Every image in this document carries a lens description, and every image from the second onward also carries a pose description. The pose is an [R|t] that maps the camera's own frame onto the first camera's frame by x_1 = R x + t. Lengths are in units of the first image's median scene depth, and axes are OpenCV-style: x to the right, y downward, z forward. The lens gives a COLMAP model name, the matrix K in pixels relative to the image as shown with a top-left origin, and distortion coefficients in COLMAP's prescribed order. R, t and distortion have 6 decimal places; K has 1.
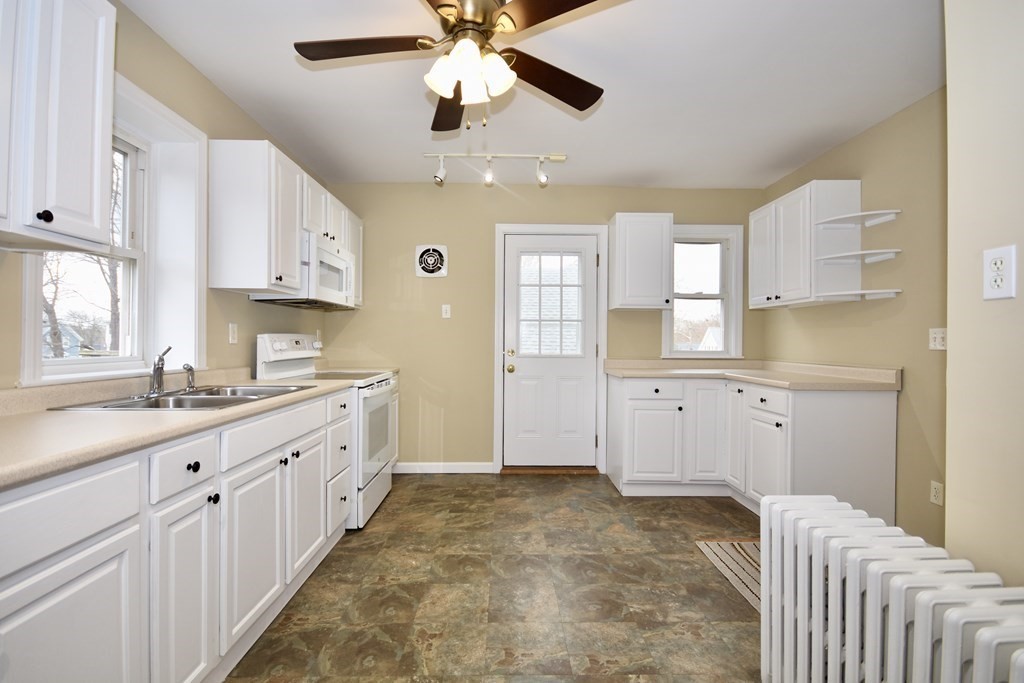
lens RADIAL K [[461.9, 0, 521.7], [0, 461.9, 342.1], [0, 0, 1]] dist [-0.003307, -0.002607]
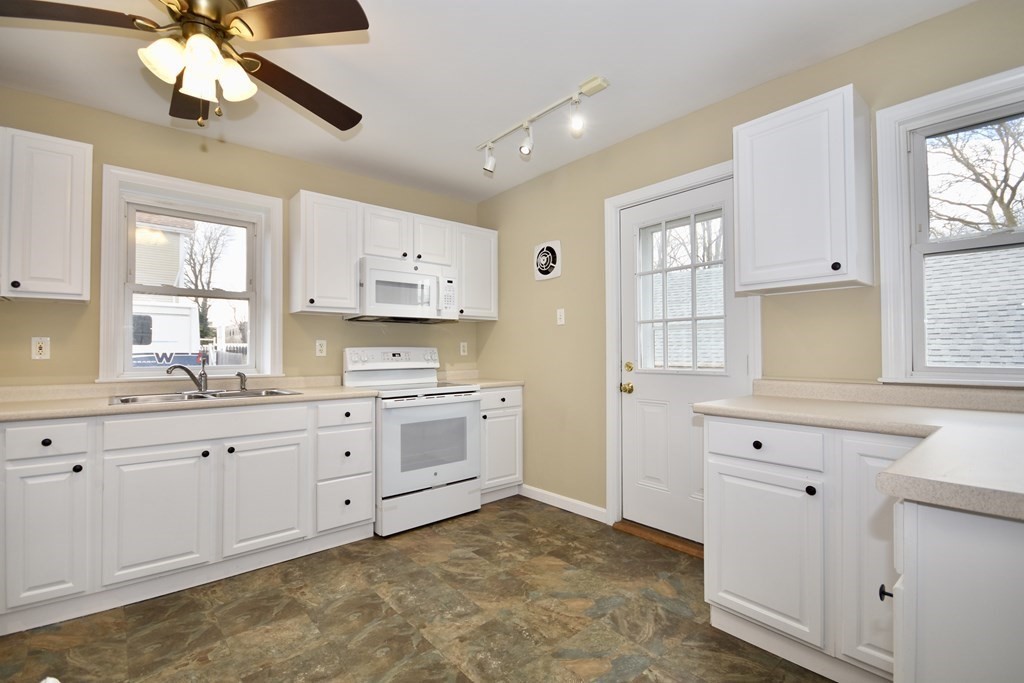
lens RADIAL K [[461.9, 0, 518.3], [0, 461.9, 342.2], [0, 0, 1]] dist [-0.003307, -0.002607]
pose [[0.638084, -0.026005, -0.769527, 0.569792], [0.007970, 0.999599, -0.027171, 0.003552], [0.769925, 0.011204, 0.638036, 0.513077]]
